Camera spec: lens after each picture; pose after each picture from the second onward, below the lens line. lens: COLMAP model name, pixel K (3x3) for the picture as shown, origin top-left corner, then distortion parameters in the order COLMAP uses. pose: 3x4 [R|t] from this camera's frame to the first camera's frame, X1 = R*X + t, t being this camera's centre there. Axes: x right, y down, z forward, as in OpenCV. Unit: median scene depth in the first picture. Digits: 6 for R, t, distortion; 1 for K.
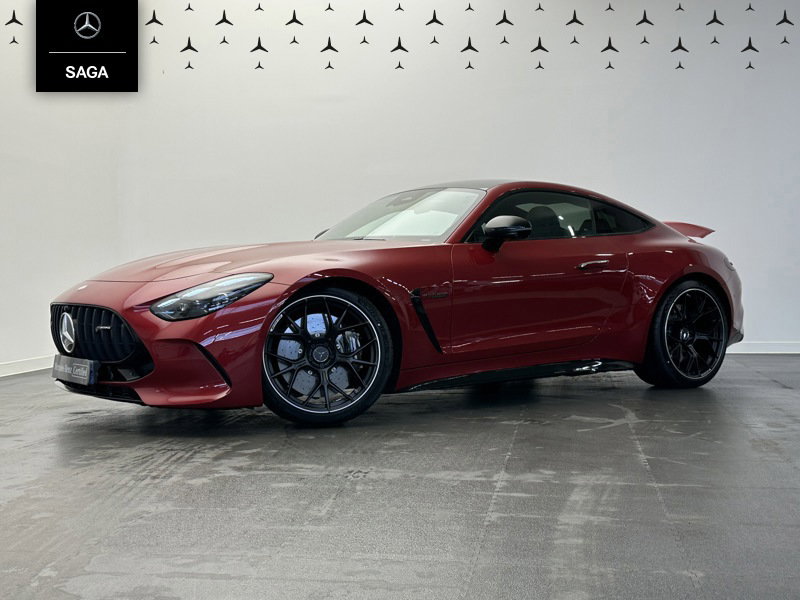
lens RADIAL K [[1041.4, 0, 400.0], [0, 1041.4, 300.0], [0, 0, 1]] dist [0.003434, 0.008575]
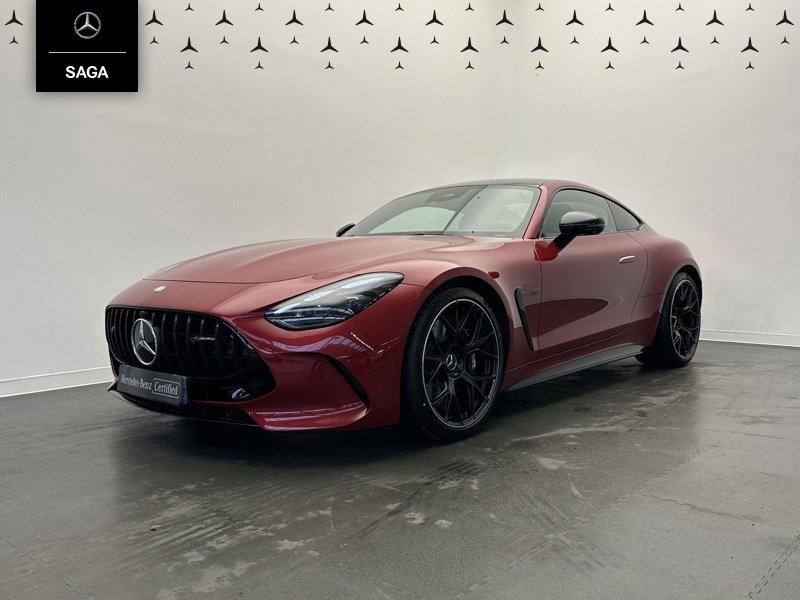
lens RADIAL K [[713.2, 0, 400.0], [0, 713.2, 300.0], [0, 0, 1]] dist [0.062758, -0.003307]
pose [[0.979059, -0.013054, 0.203159, -0.239092], [0.005845, 0.999333, 0.036043, -0.023670], [-0.203494, -0.034101, 0.978482, 0.391308]]
